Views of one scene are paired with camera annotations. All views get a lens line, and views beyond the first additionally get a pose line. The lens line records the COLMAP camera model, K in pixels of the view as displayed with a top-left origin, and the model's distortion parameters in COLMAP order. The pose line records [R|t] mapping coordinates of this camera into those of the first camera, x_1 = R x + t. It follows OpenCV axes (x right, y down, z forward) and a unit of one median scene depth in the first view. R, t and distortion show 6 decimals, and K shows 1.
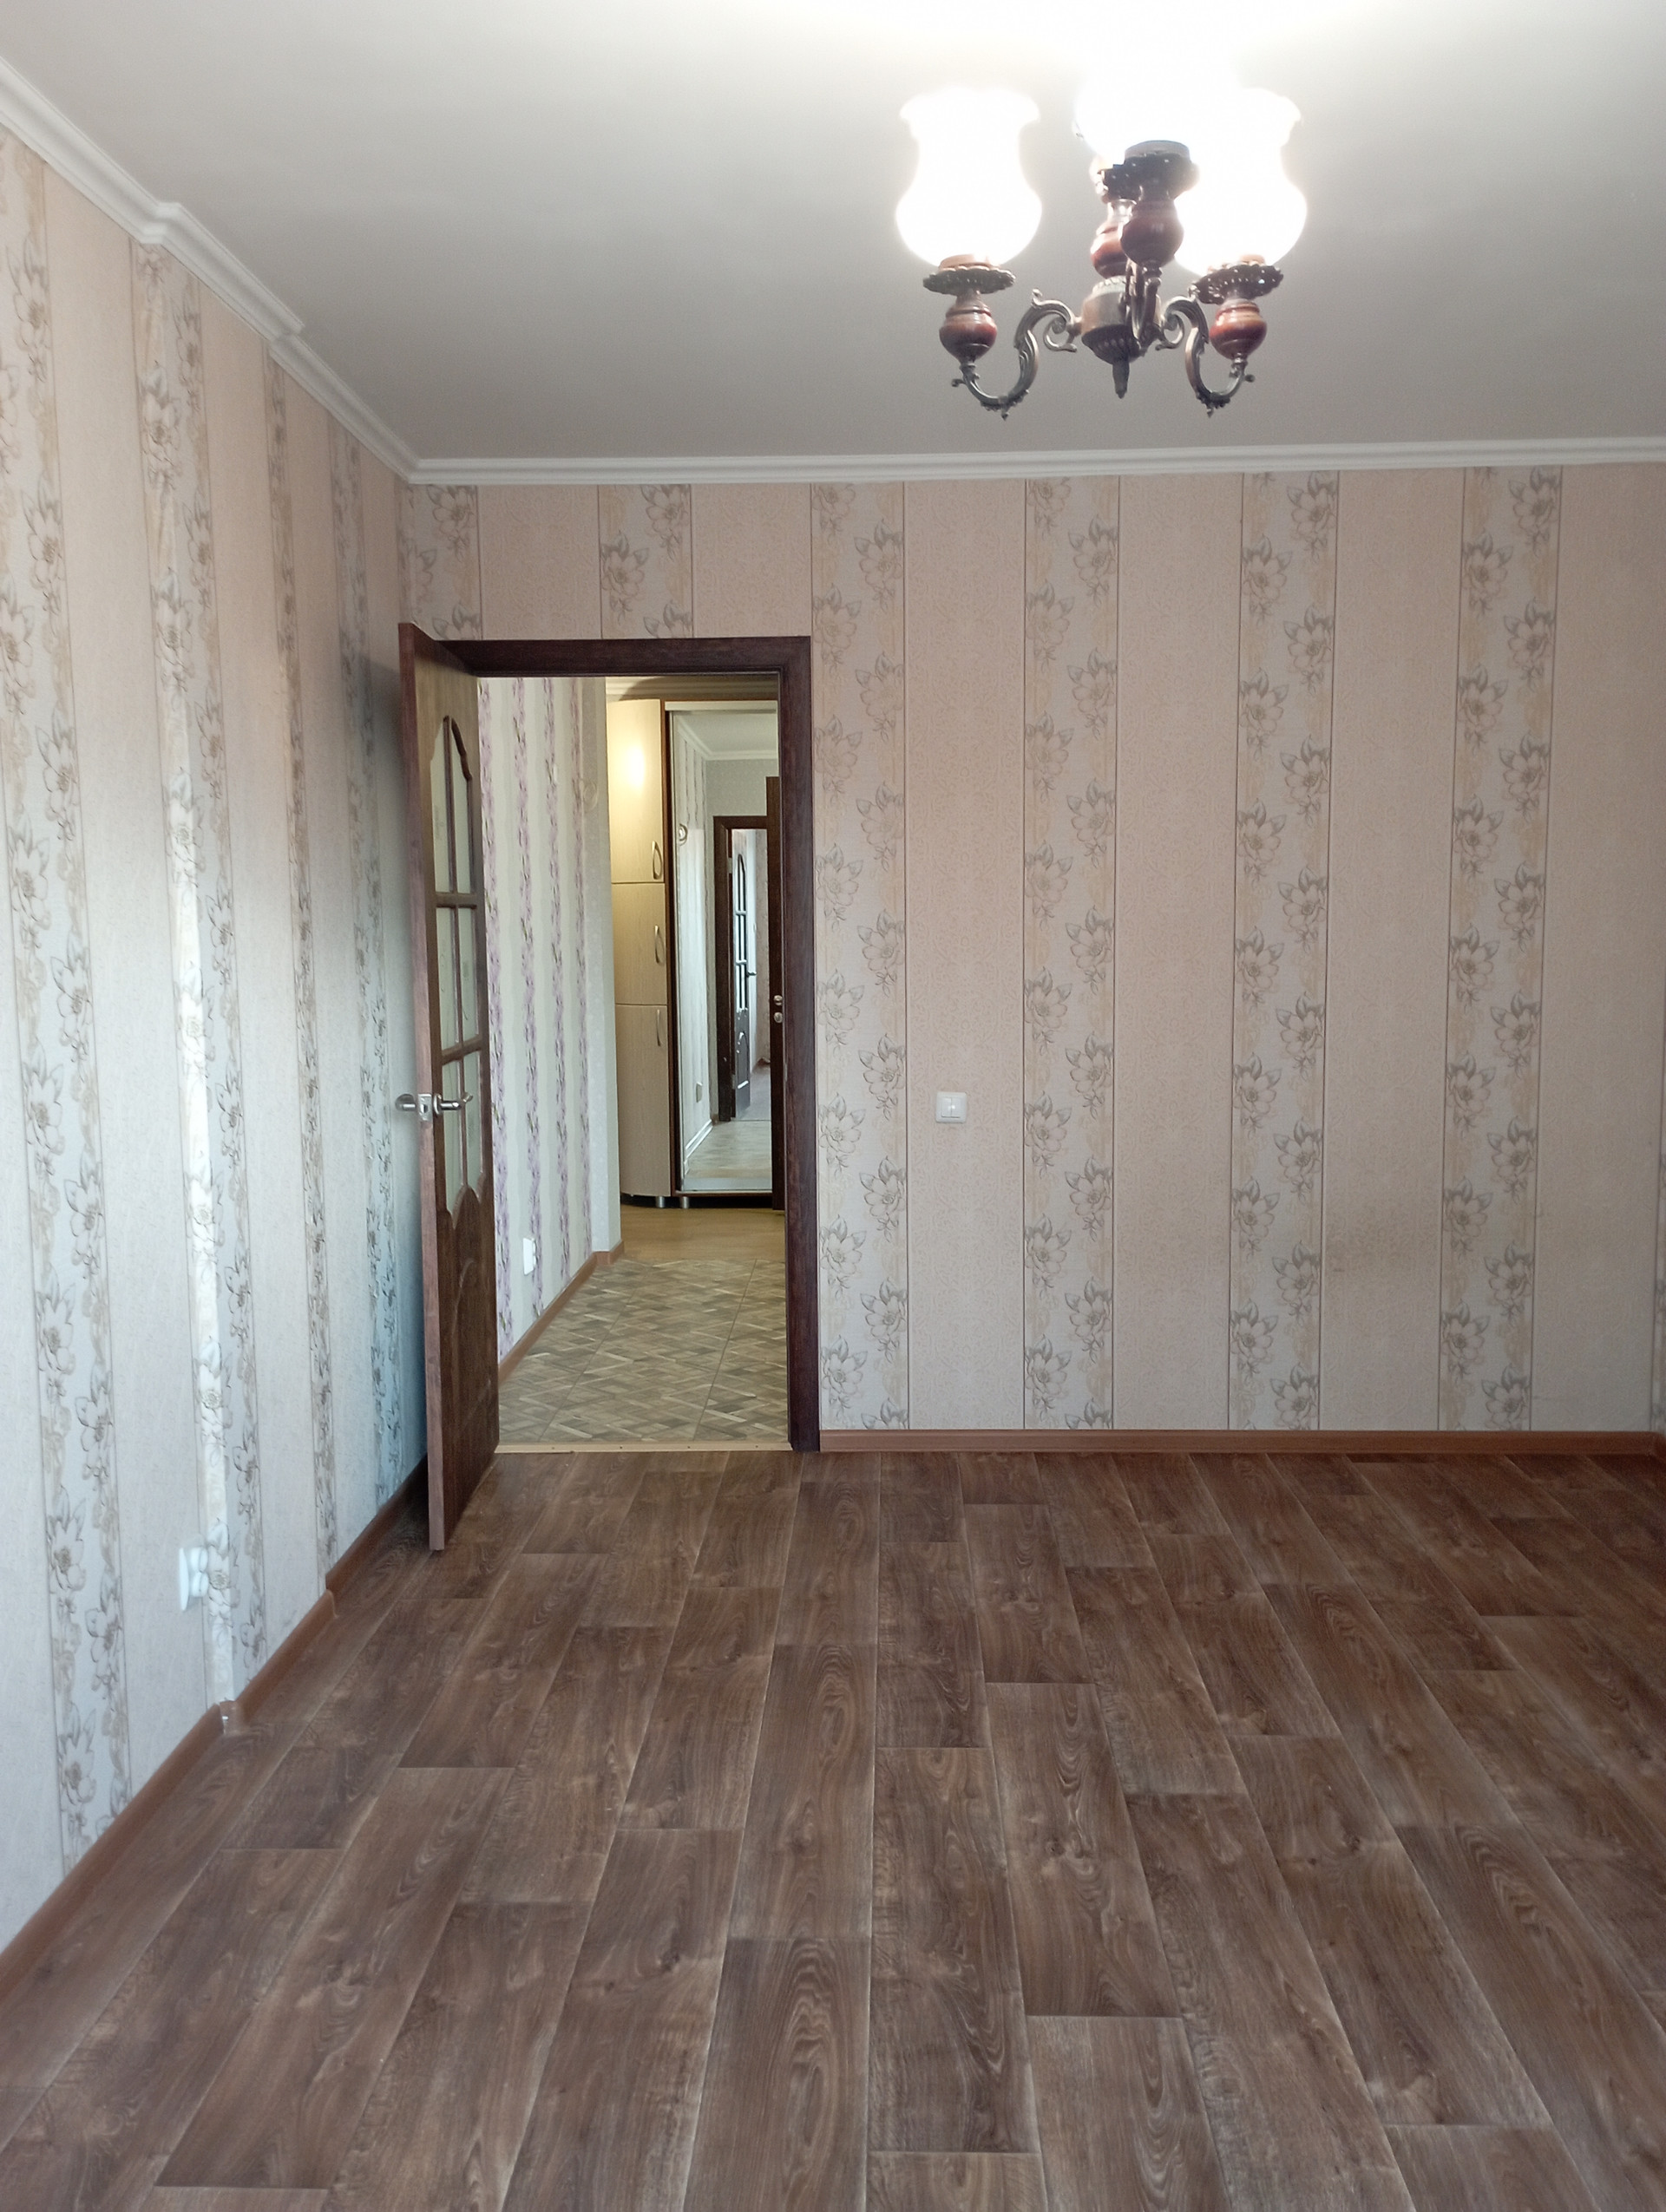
lens RADIAL K [[1825.5, 0, 833.0], [0, 1825.5, 1106.0], [0, 0, 1]] dist [0.097028, -0.119788]
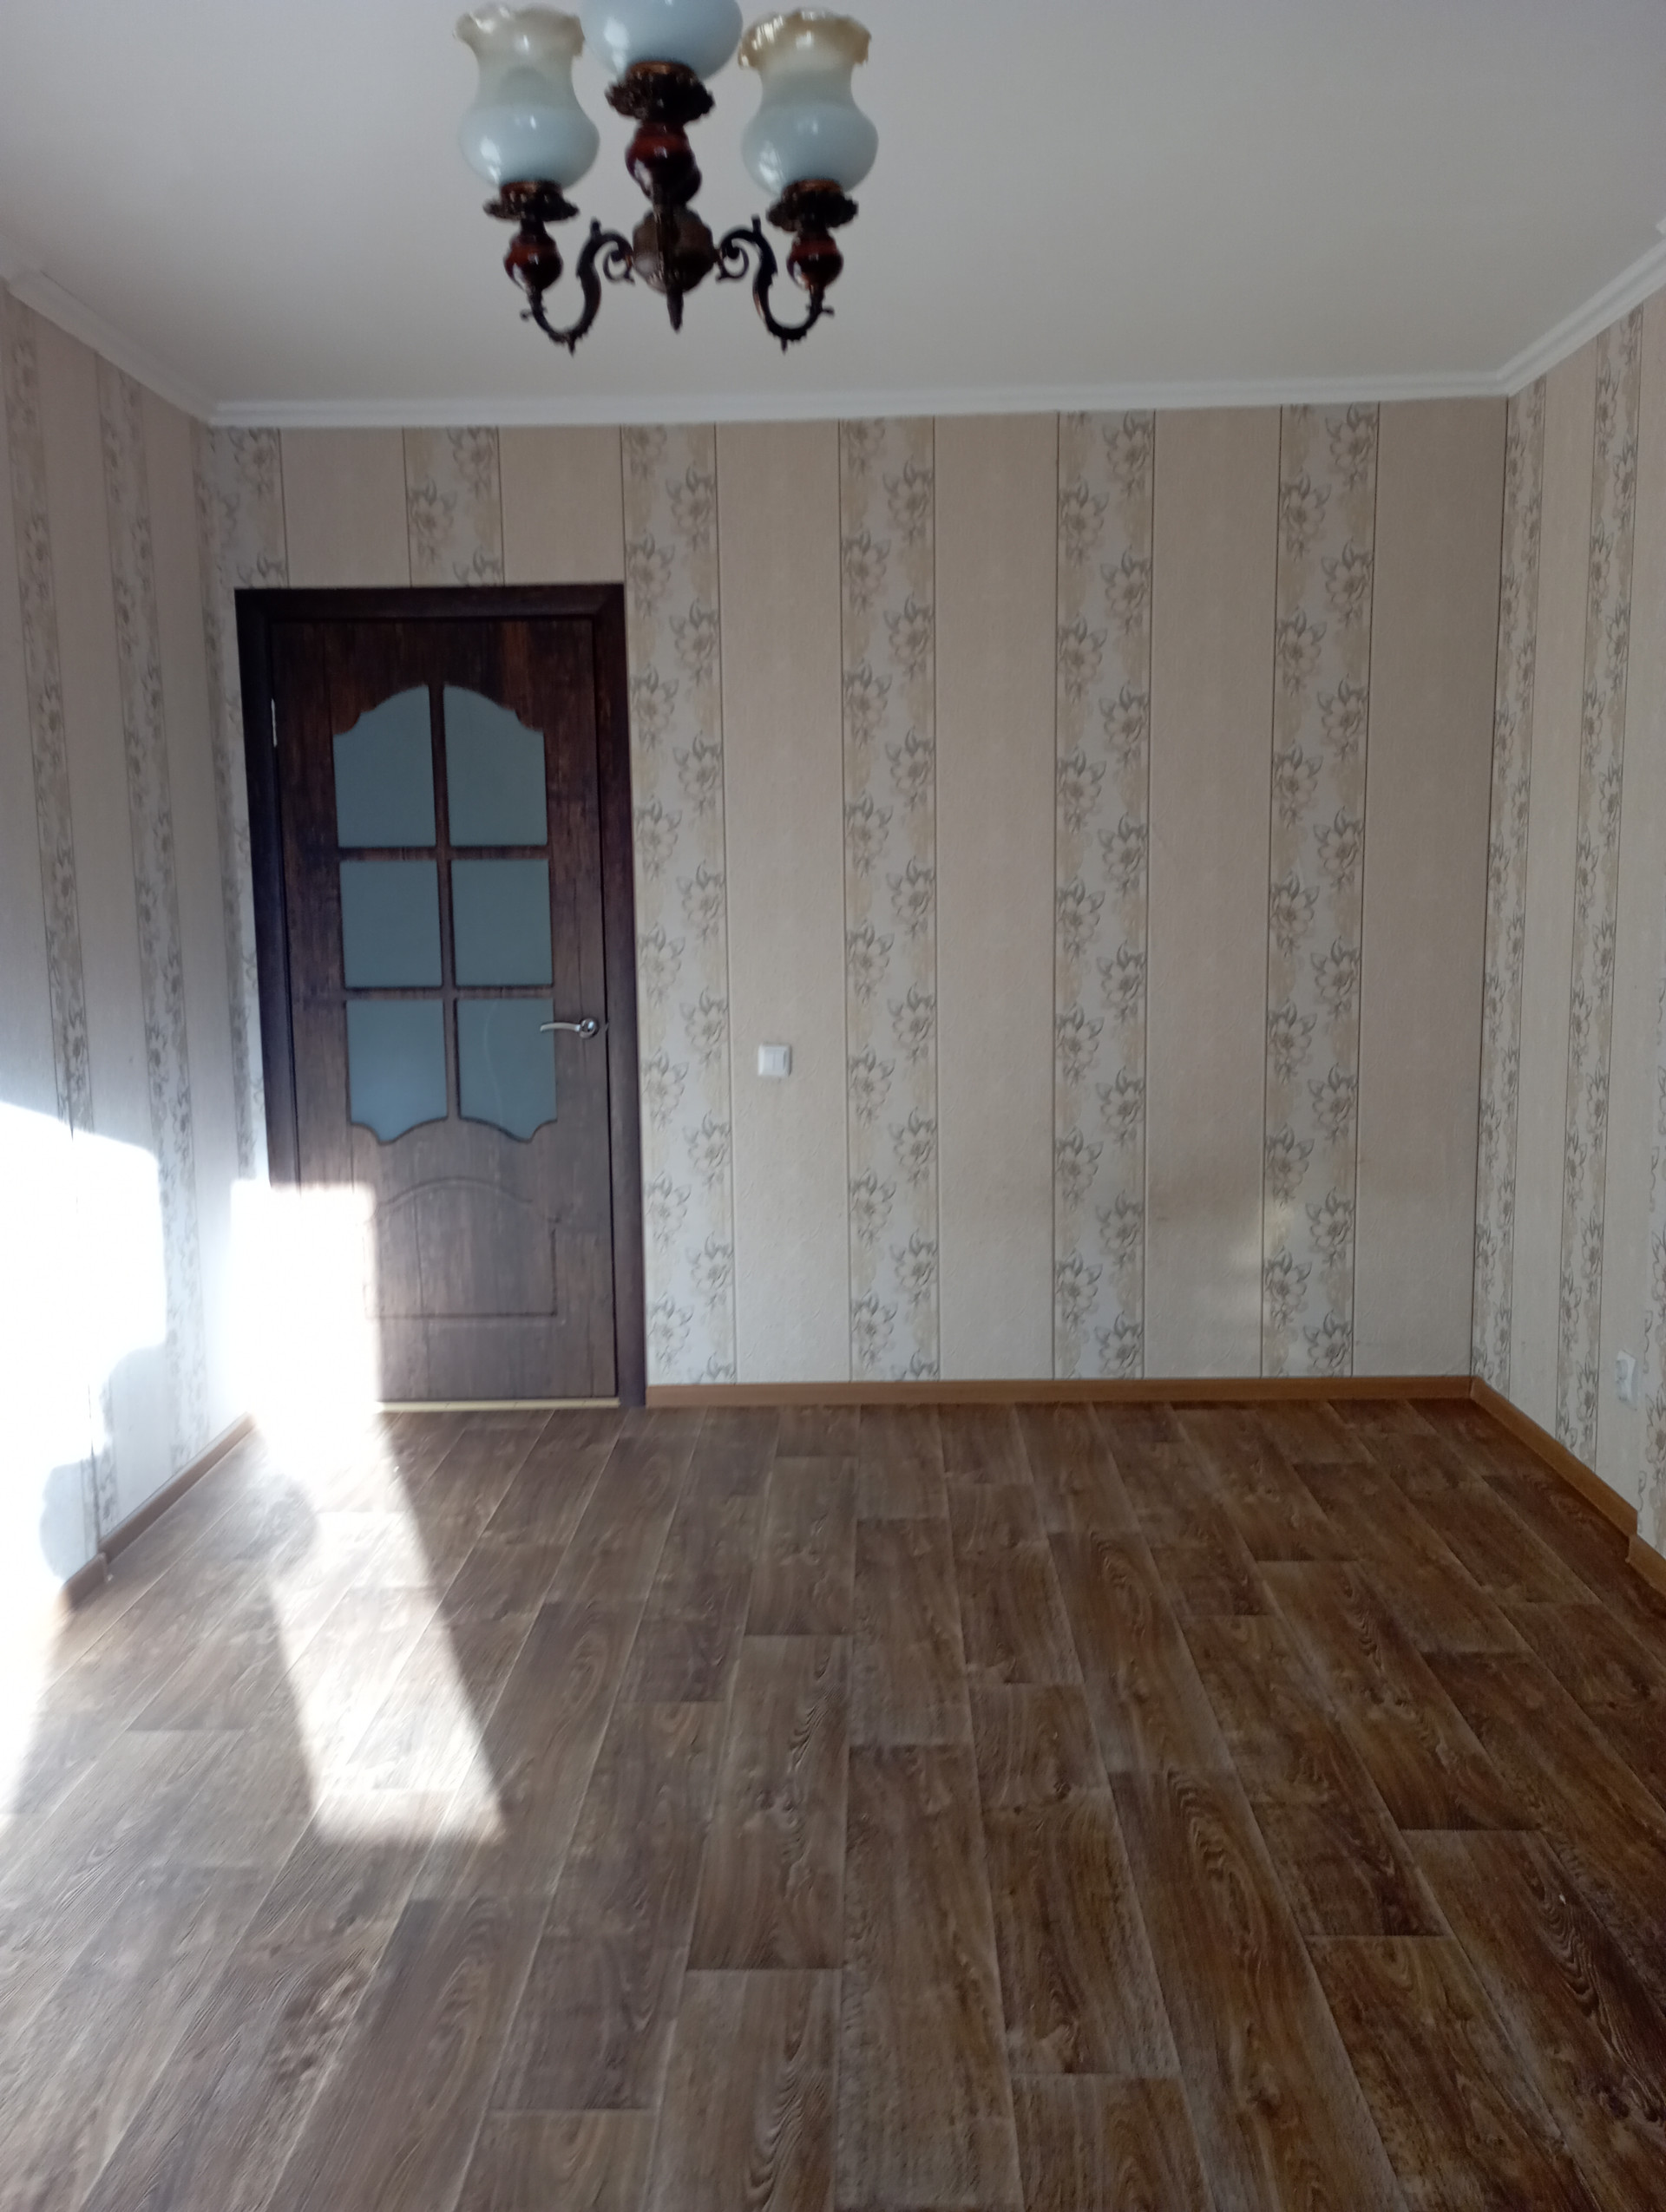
lens RADIAL K [[1821.8, 0, 840.0], [0, 1821.8, 1105.4], [0, 0, 1]] dist [0.103519, -0.131372]
pose [[0.999906, -0.010389, 0.008941, 0.131654], [0.010157, 0.999621, 0.025589, 0.000102], [-0.009204, -0.025496, 0.999633, 0.011467]]
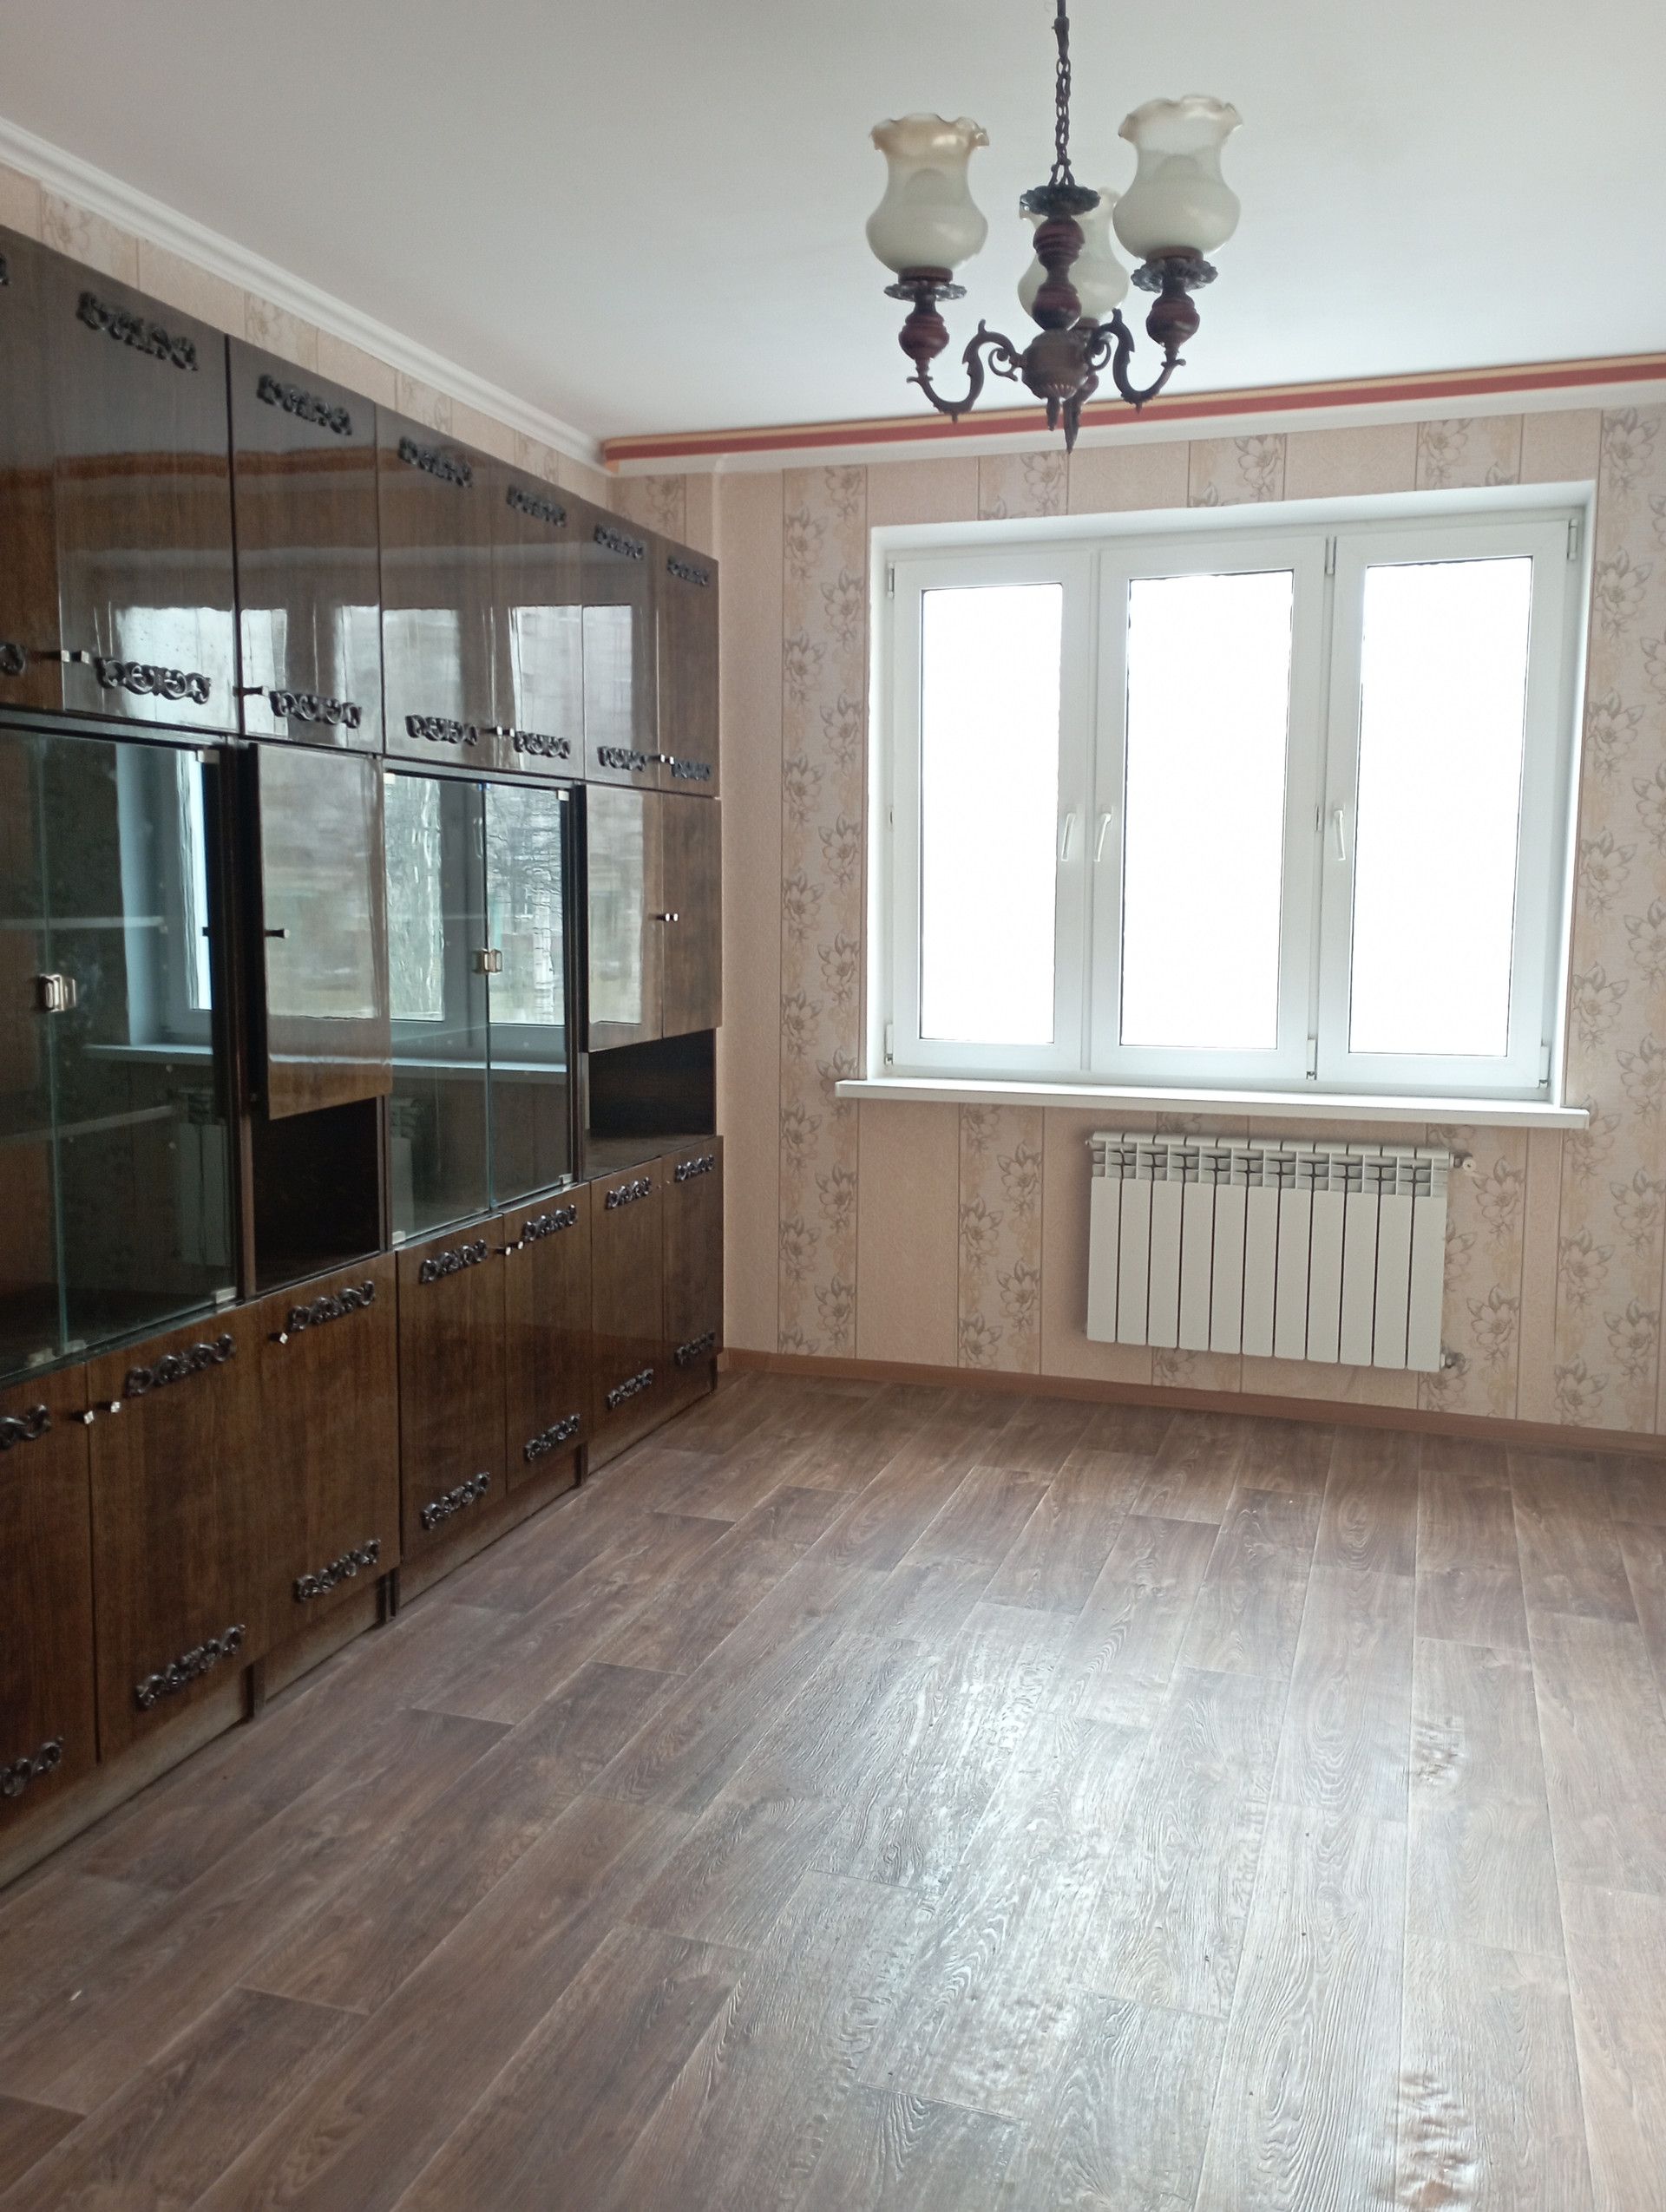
lens RADIAL K [[1821.8, 0, 840.0], [0, 1821.8, 1105.4], [0, 0, 1]] dist [0.103519, -0.131372]
pose [[-0.958861, -0.027018, 0.282589, -0.018969], [0.037485, 0.974693, 0.220381, -0.192646], [-0.281391, 0.221907, -0.933582, 1.859058]]
